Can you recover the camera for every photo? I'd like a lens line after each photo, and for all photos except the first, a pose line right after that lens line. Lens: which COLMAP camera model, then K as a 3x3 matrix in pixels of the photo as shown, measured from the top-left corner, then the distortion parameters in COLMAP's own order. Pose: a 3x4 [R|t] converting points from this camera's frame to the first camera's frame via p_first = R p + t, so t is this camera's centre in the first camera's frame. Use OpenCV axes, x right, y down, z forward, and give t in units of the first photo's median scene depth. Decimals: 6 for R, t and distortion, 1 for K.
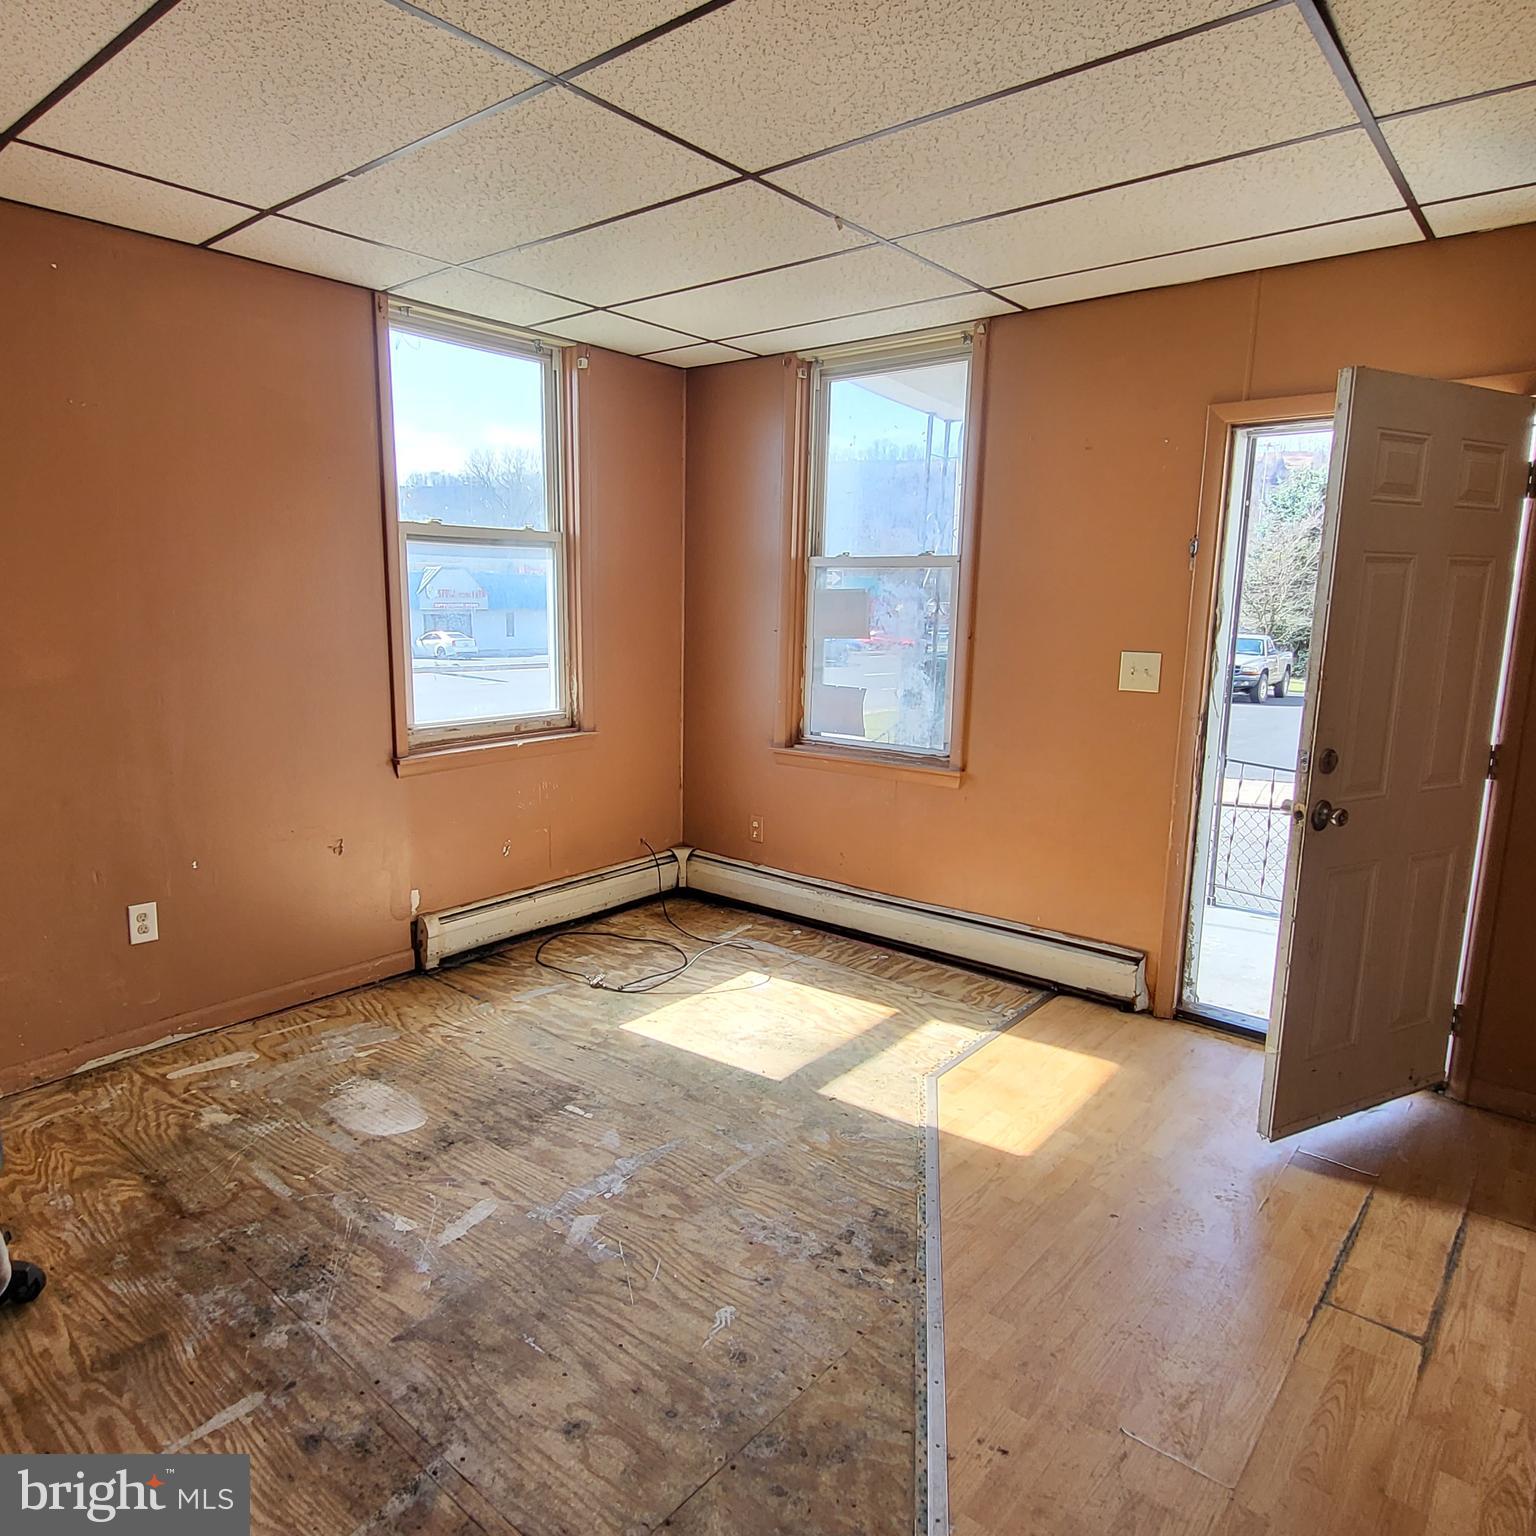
lens RADIAL K [[1033.5, 0, 766.5], [0, 1033.5, 772.2], [0, 0, 1]] dist [-0.001683, -0.006023]
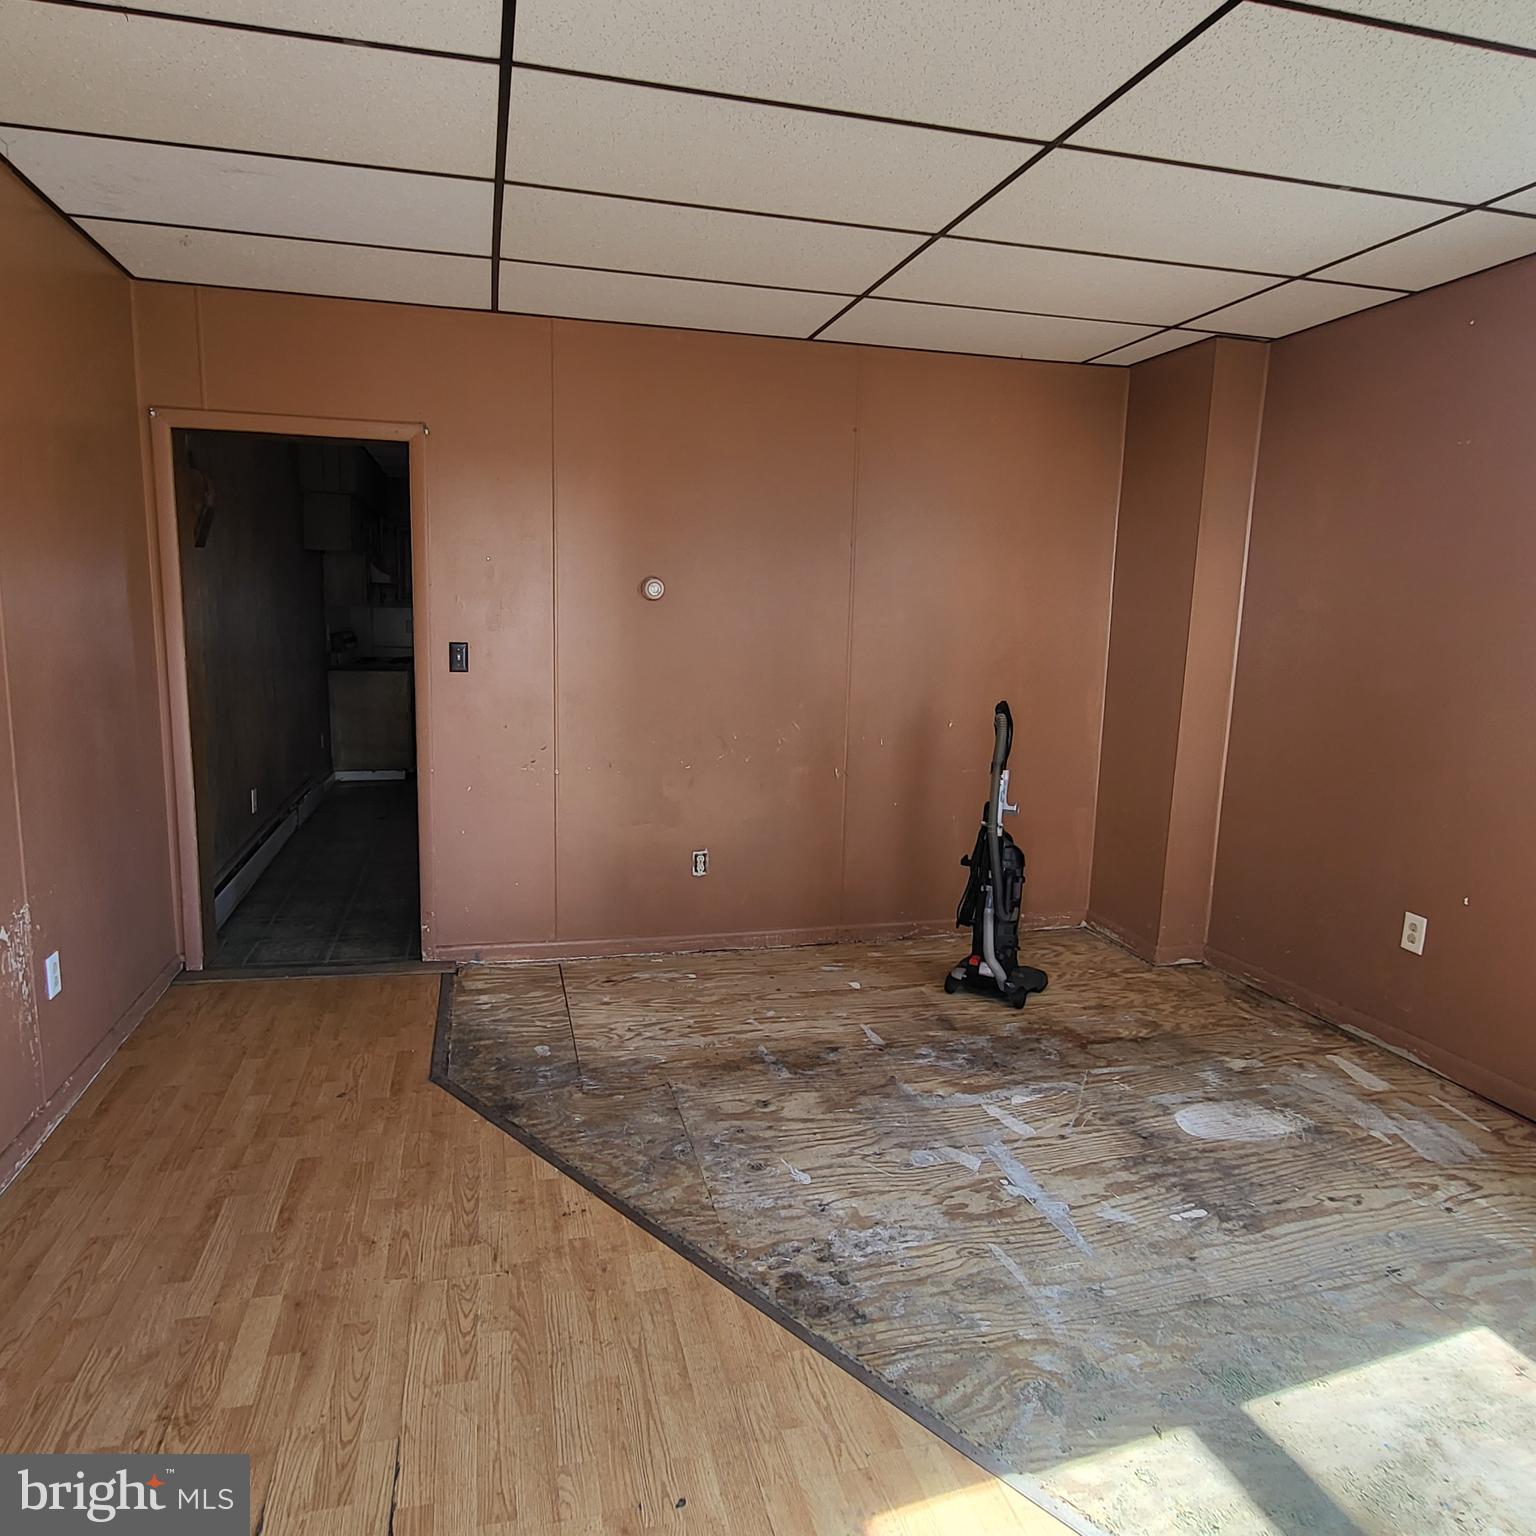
lens RADIAL K [[1033.5, 0, 765.0], [0, 1033.5, 768.5], [0, 0, 1]] dist [-0.001683, -0.006023]
pose [[-0.583395, 0.095702, -0.806530, 0.758694], [-0.172811, 0.955668, 0.238400, -0.189893], [0.793591, 0.278459, -0.540994, 1.204274]]
